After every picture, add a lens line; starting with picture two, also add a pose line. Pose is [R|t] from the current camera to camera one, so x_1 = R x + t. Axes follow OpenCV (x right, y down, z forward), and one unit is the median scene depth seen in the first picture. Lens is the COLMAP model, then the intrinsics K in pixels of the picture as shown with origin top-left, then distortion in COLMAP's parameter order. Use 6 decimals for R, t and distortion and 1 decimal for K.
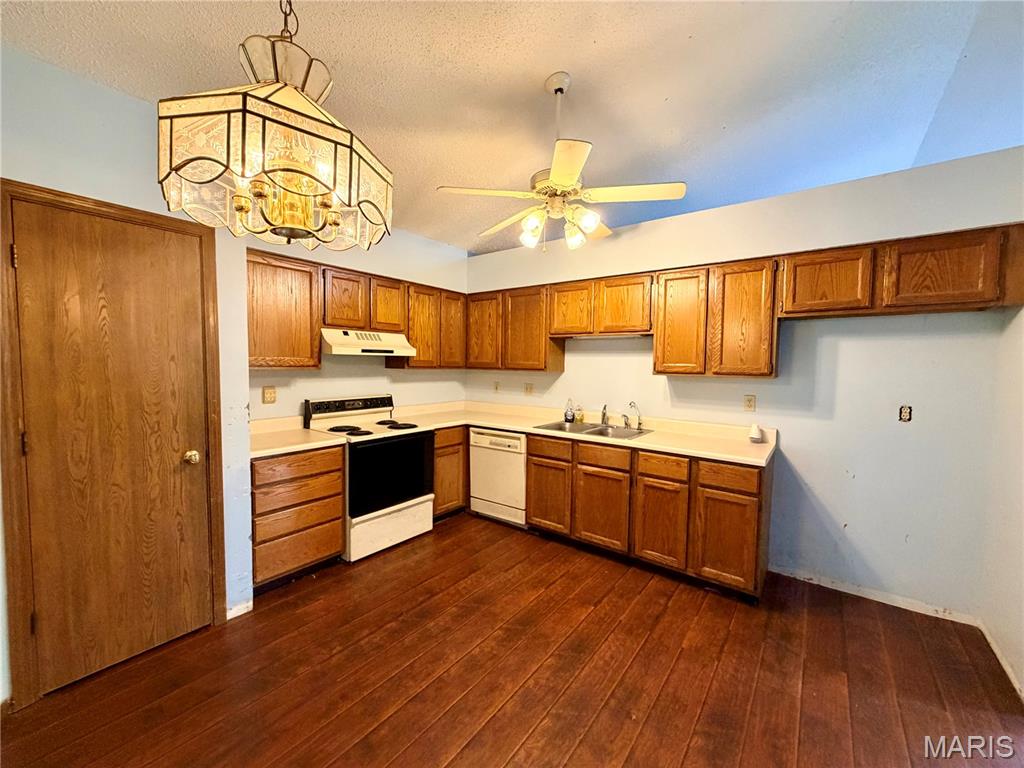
lens RADIAL K [[412.5, 0, 508.0], [0, 412.5, 383.8], [0, 0, 1]] dist [-0.001926, -0.000126]
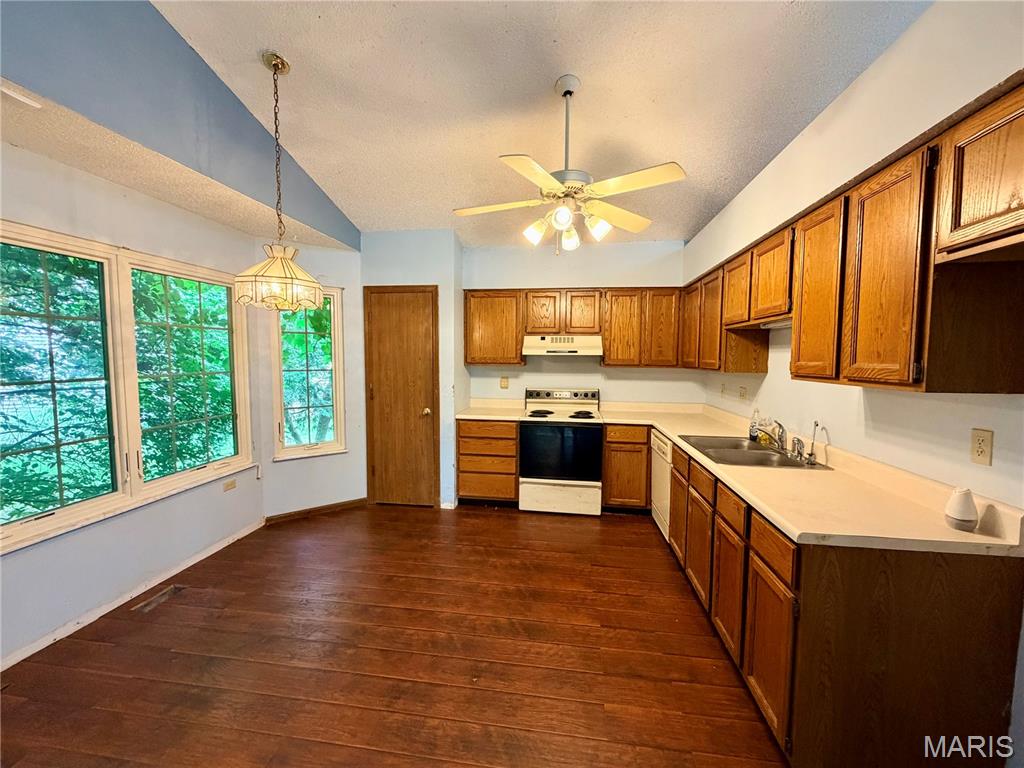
lens RADIAL K [[412.5, 0, 508.0], [0, 412.5, 383.8], [0, 0, 1]] dist [-0.001926, -0.000126]
pose [[0.481248, 0.047203, -0.875313, 0.799830], [-0.046378, 0.998522, 0.028348, -0.013620], [0.875357, 0.026953, 0.482725, 0.324620]]
